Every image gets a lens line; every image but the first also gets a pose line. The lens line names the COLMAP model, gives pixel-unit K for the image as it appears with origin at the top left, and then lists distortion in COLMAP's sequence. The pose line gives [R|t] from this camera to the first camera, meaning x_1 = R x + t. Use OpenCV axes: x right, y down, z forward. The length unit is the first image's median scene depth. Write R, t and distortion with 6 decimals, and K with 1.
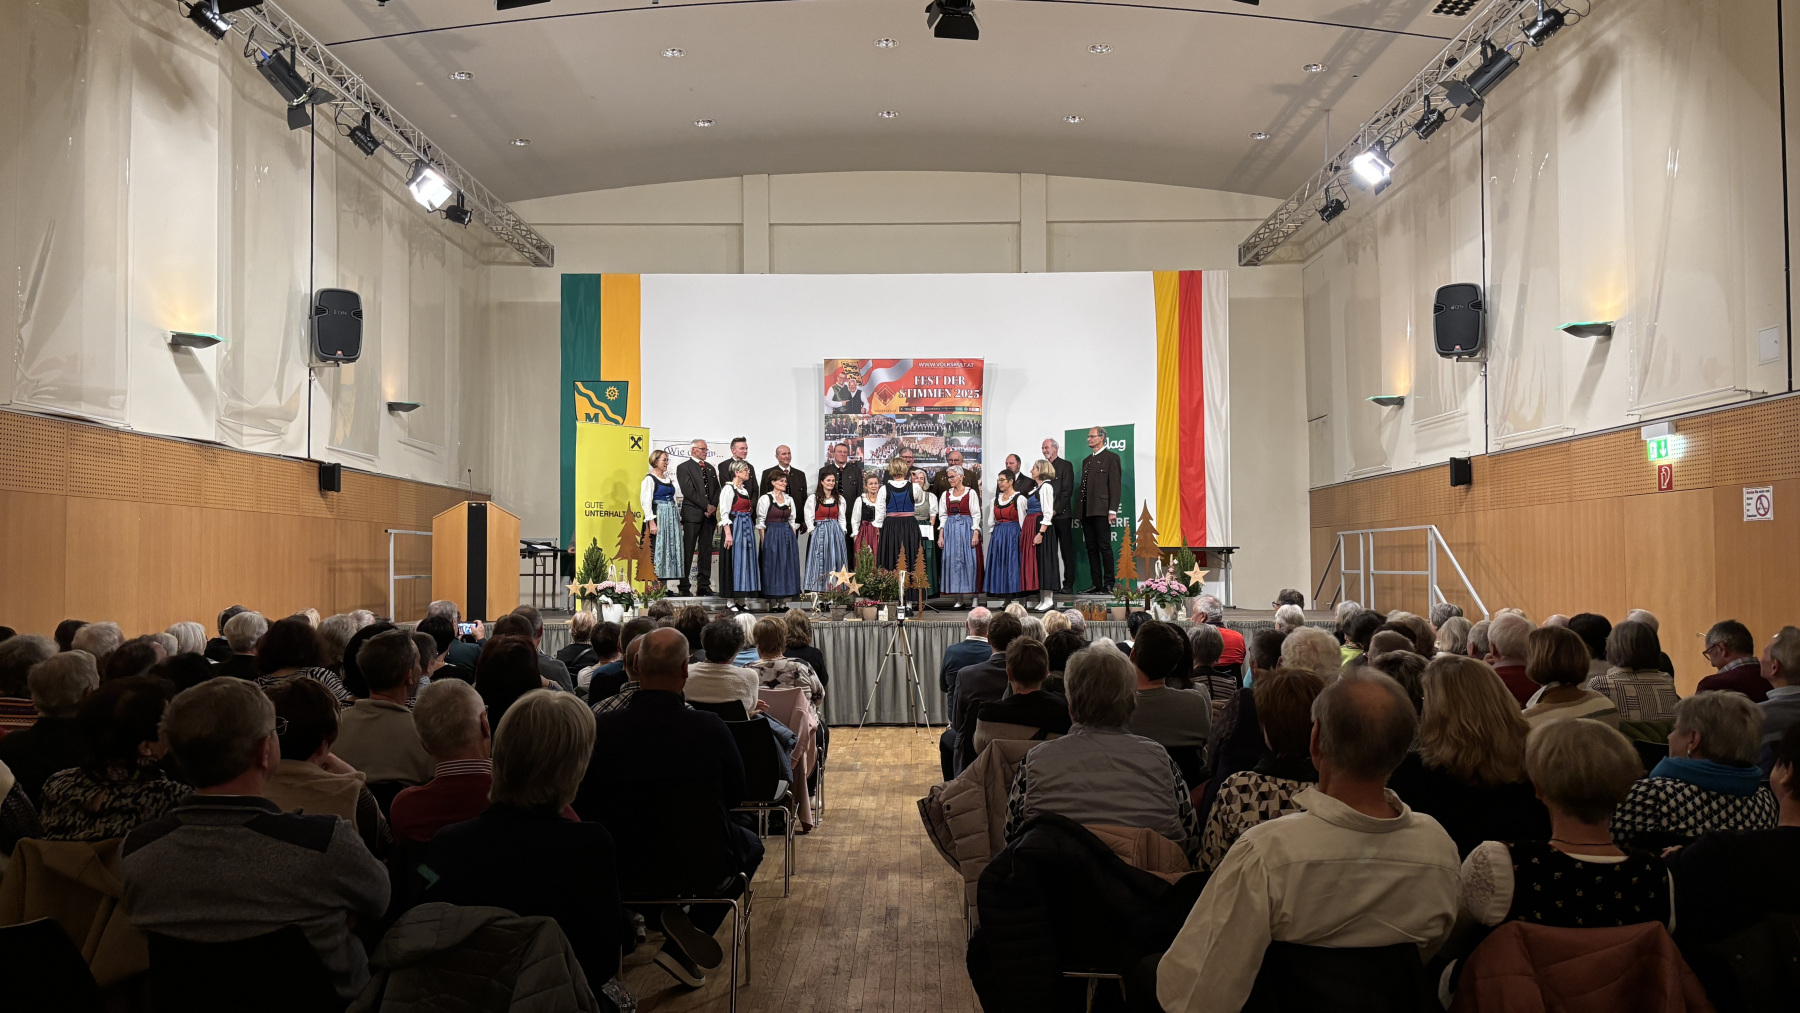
lens RADIAL K [[1385.3, 0, 902.6], [0, 1385.3, 503.5], [0, 0, 1]] dist [0.056318, -0.033551]
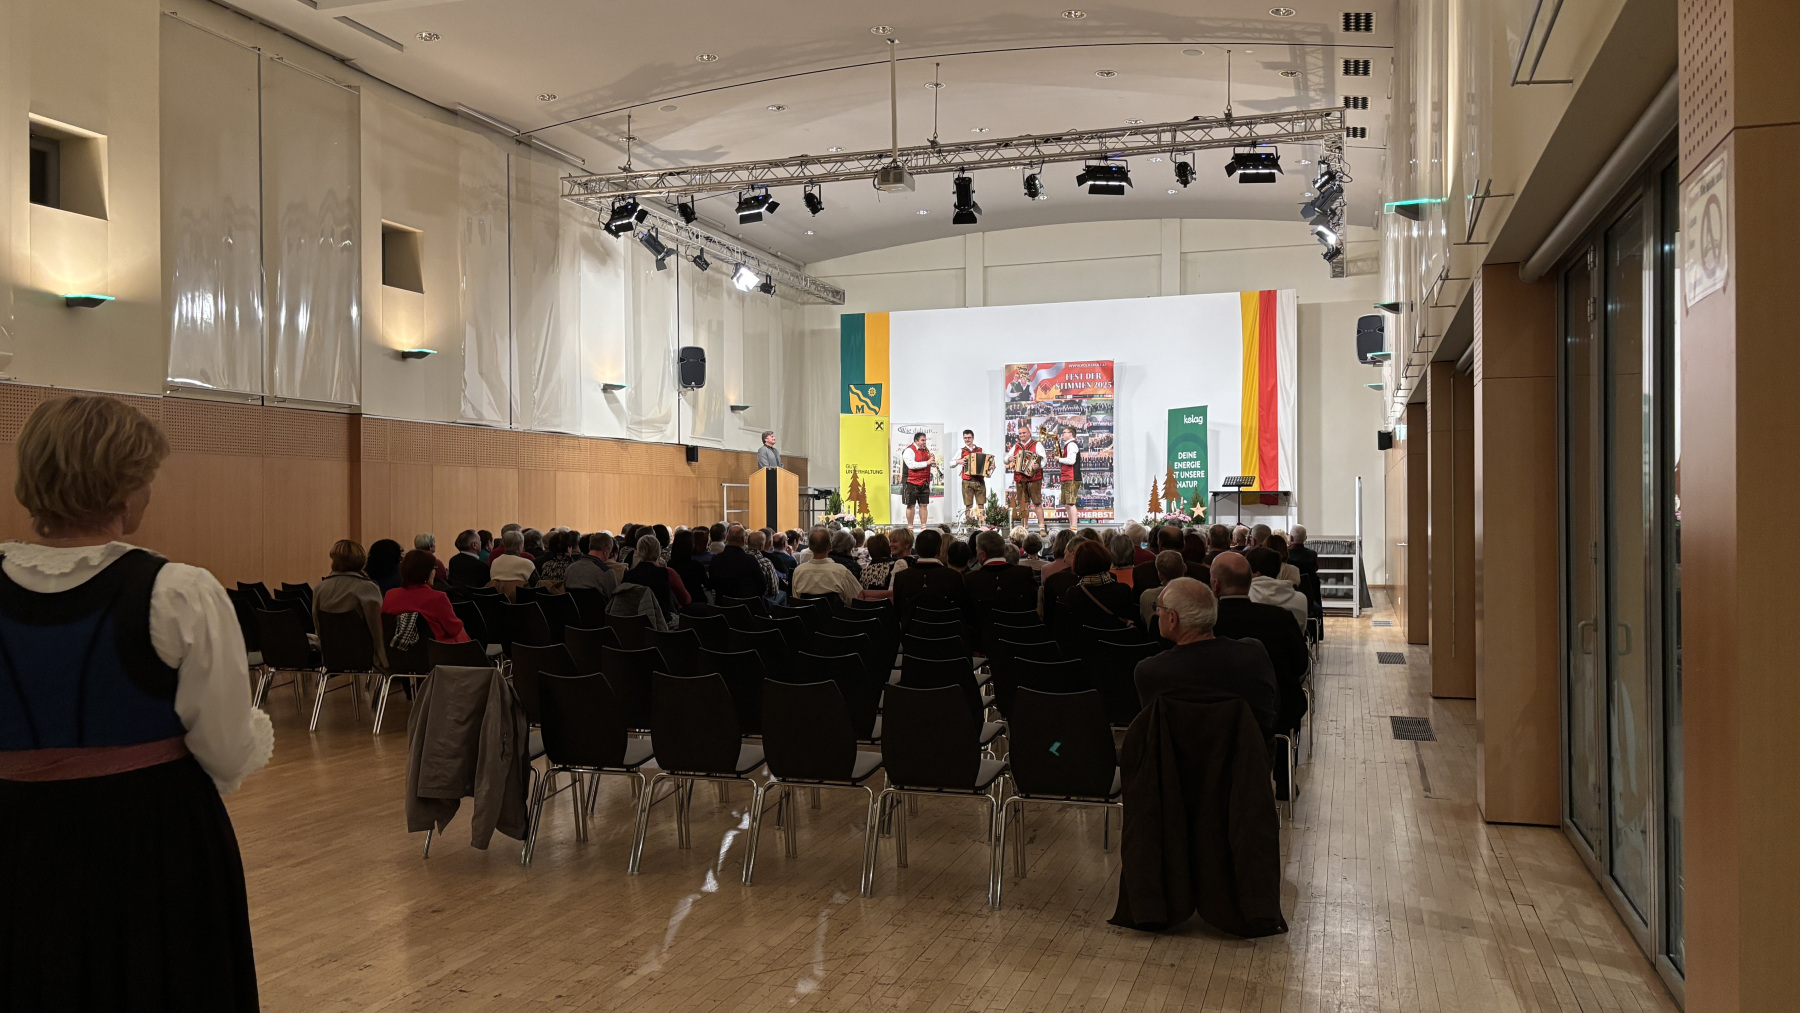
lens RADIAL K [[1385.3, 0, 907.9], [0, 1385.3, 510.5], [0, 0, 1]] dist [0.056318, -0.033551]
pose [[0.951856, 0.000513, -0.306544, 0.332367], [0.015019, 0.998720, 0.048305, -0.024394], [0.306176, -0.050584, 0.950630, -0.498089]]
